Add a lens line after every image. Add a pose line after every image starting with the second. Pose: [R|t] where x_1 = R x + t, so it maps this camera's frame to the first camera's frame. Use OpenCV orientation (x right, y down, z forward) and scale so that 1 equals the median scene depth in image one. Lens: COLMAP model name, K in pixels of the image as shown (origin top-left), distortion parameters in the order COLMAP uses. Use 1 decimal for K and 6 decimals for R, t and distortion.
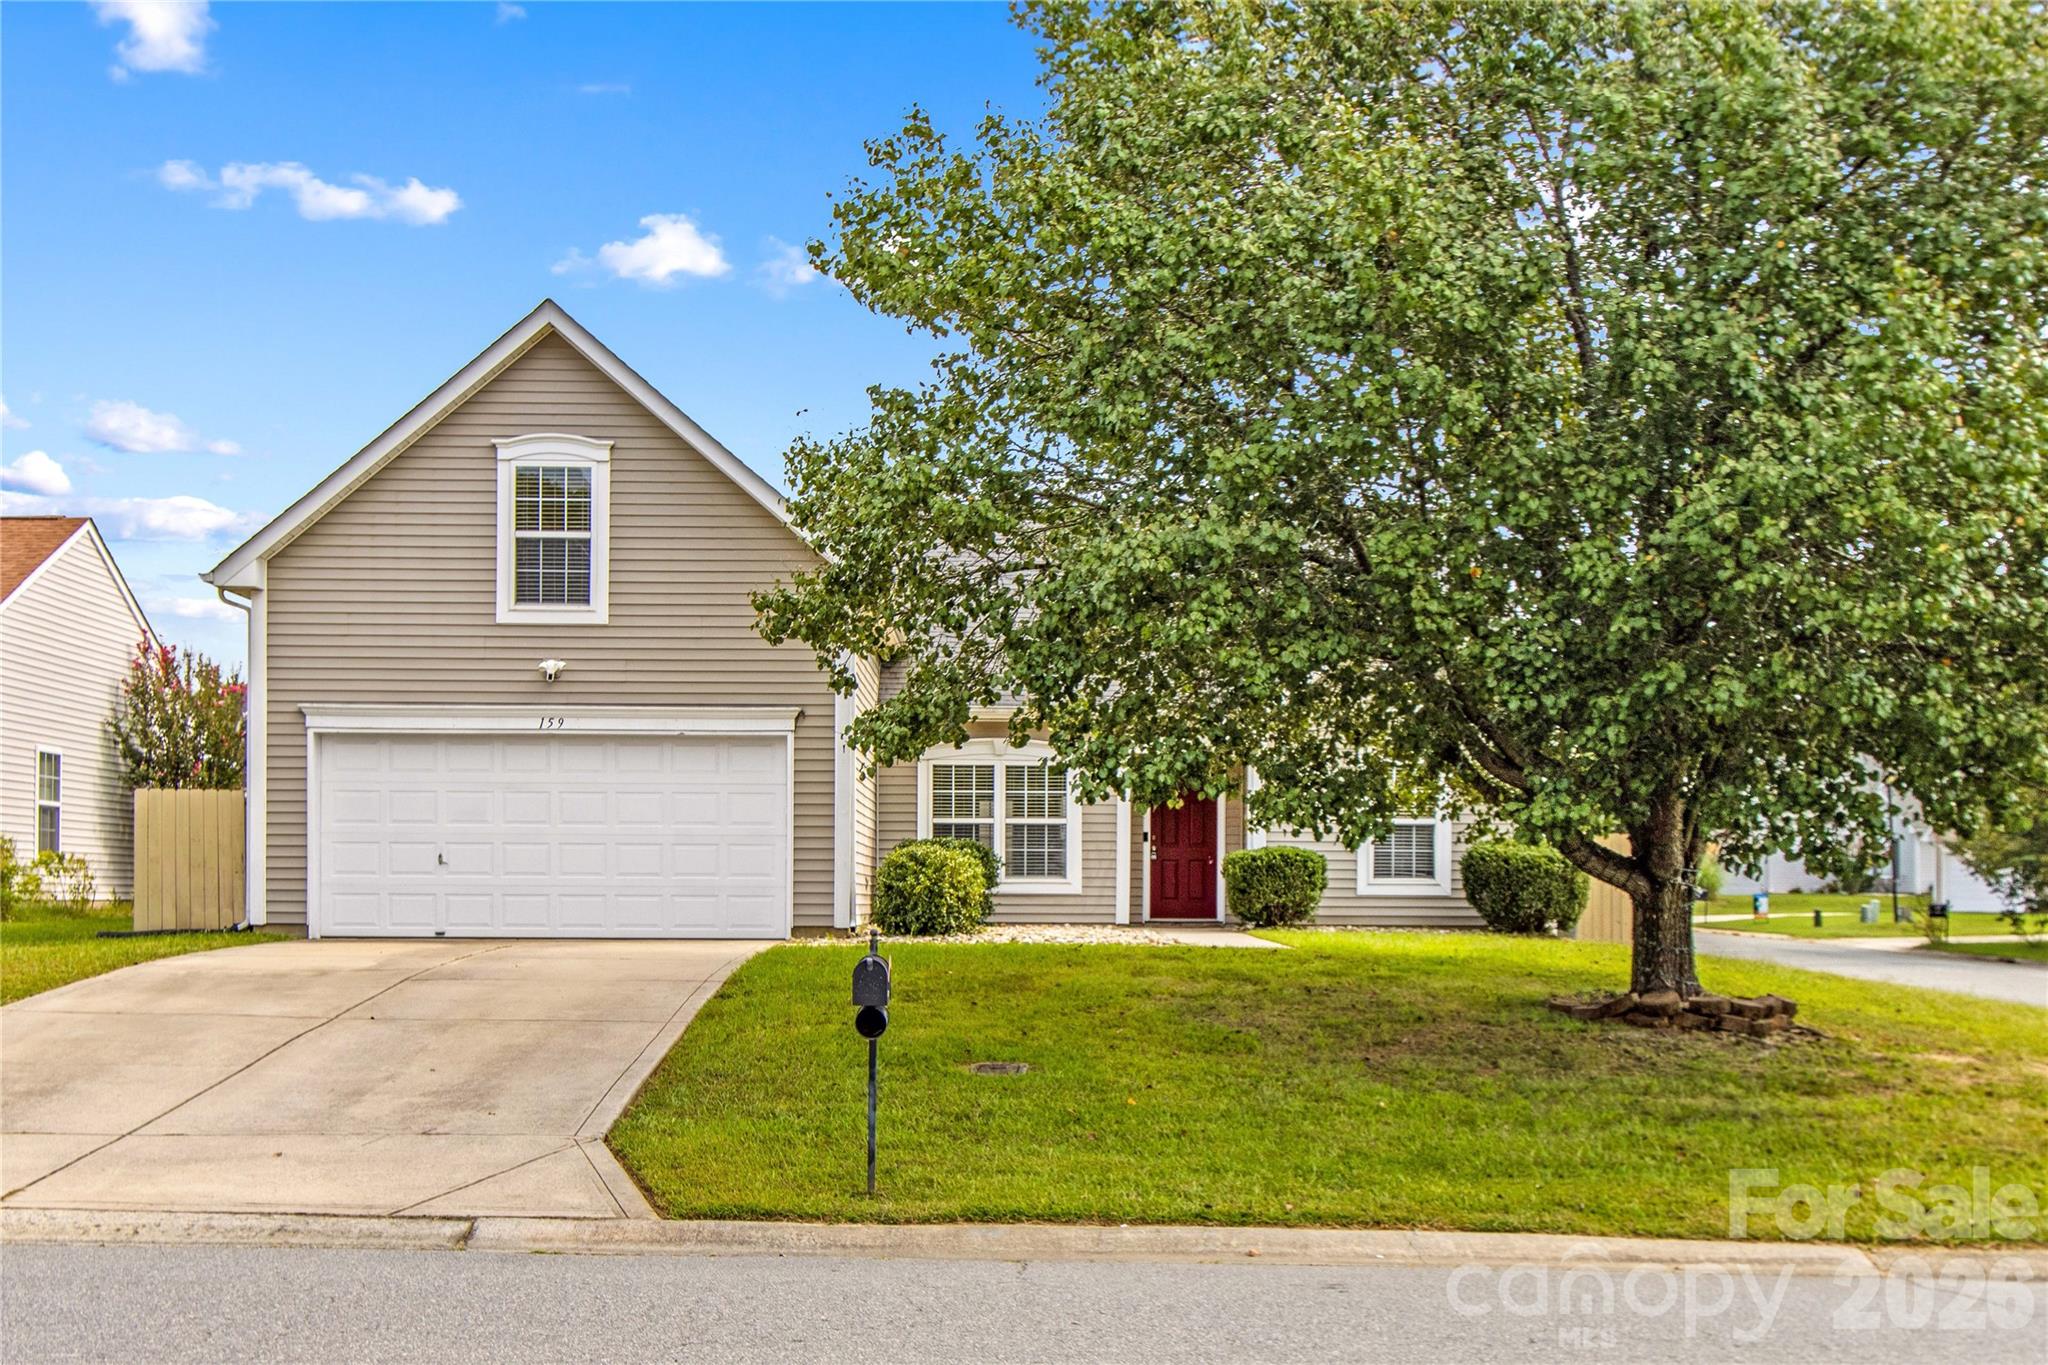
lens RADIAL K [[2265.5, 0, 1021.0], [0, 2265.5, 906.7], [0, 0, 1]] dist [0.008221, -0.037403]
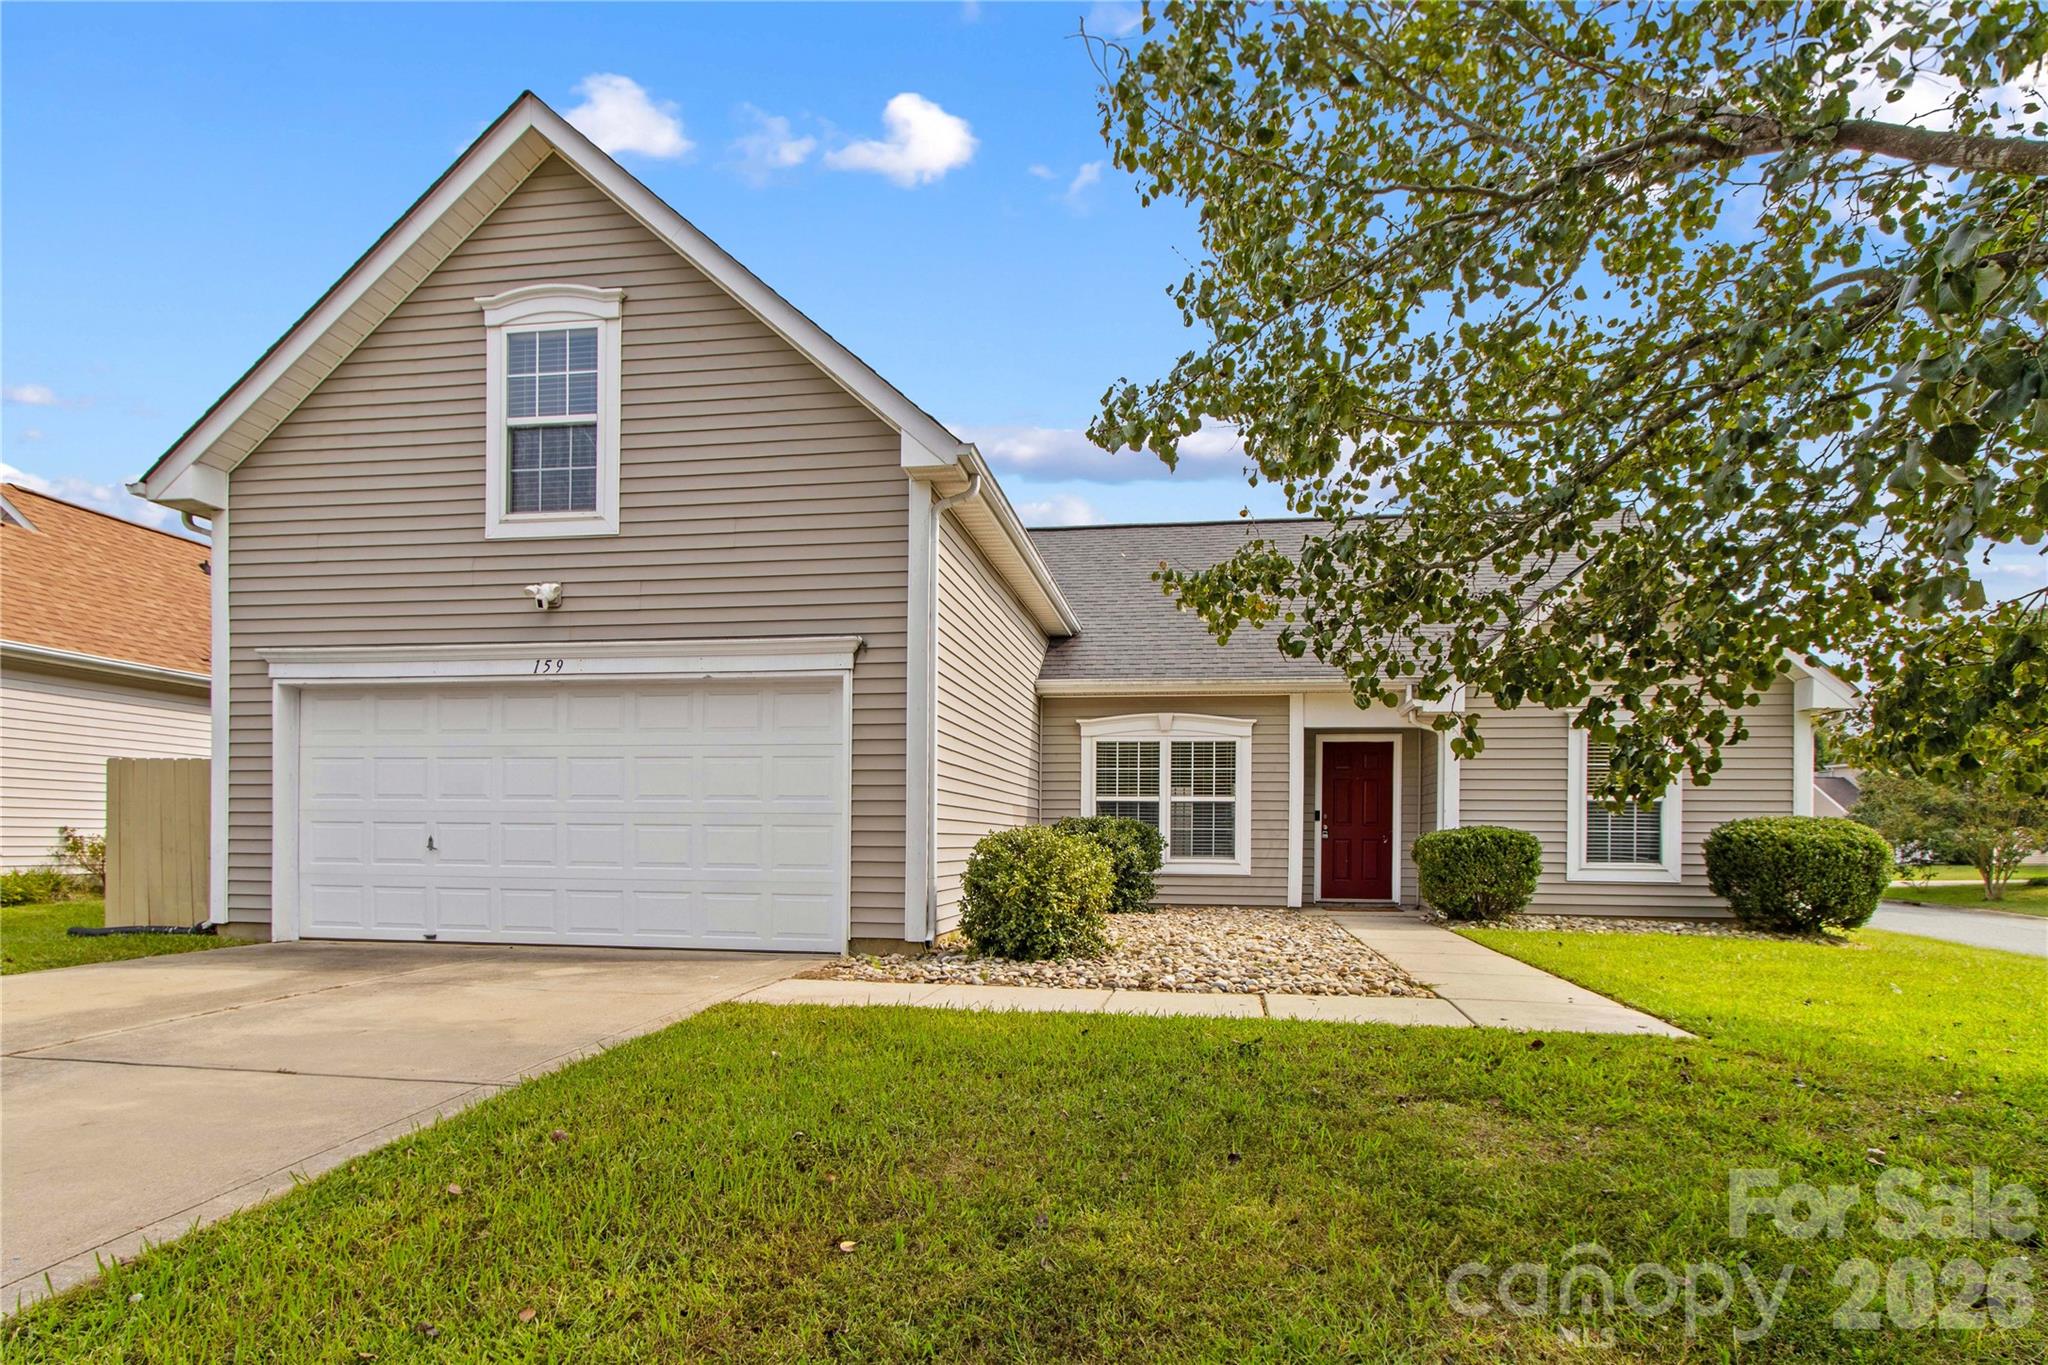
lens RADIAL K [[1030.9, 0, 1055.2], [0, 1030.9, 844.2], [0, 0, 1]] dist [-0.001790, -0.000285]
pose [[0.987646, 0.004795, -0.156630, 0.016286], [-0.005137, 0.999985, -0.001778, -0.021416], [0.156620, 0.002561, 0.987656, 0.683283]]
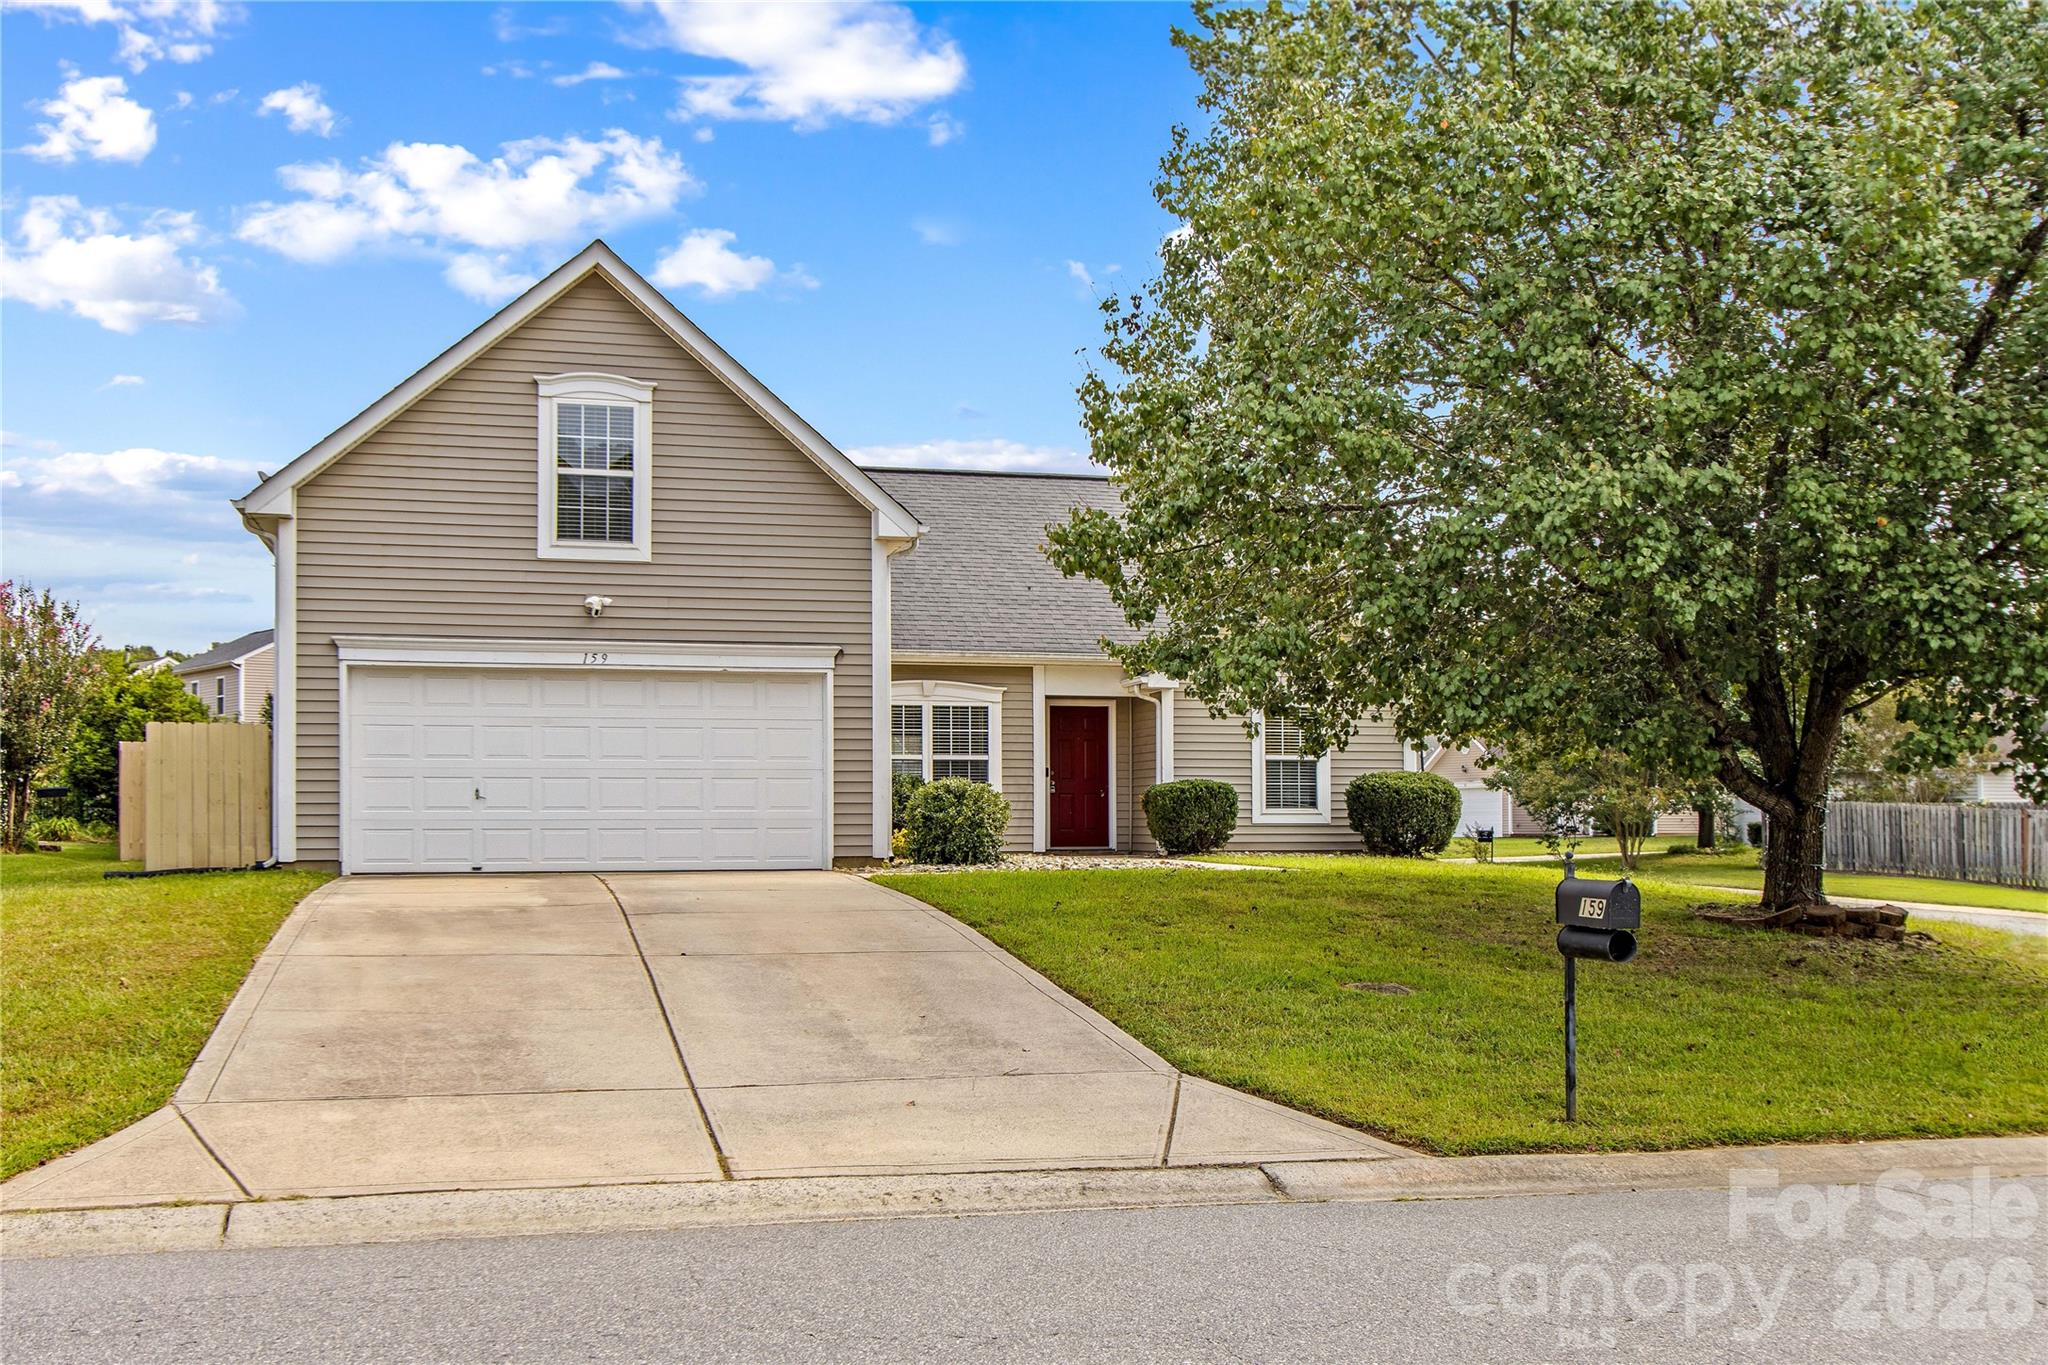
lens RADIAL K [[1979.5, 0, 1027.8], [0, 1979.5, 808.0], [0, 0, 1]] dist [-0.007561, -0.002446]
pose [[0.969602, -0.006001, 0.244614, -0.235987], [0.009674, 0.999858, -0.013814, -0.000423], [-0.244496, 0.015760, 0.969522, 0.099681]]
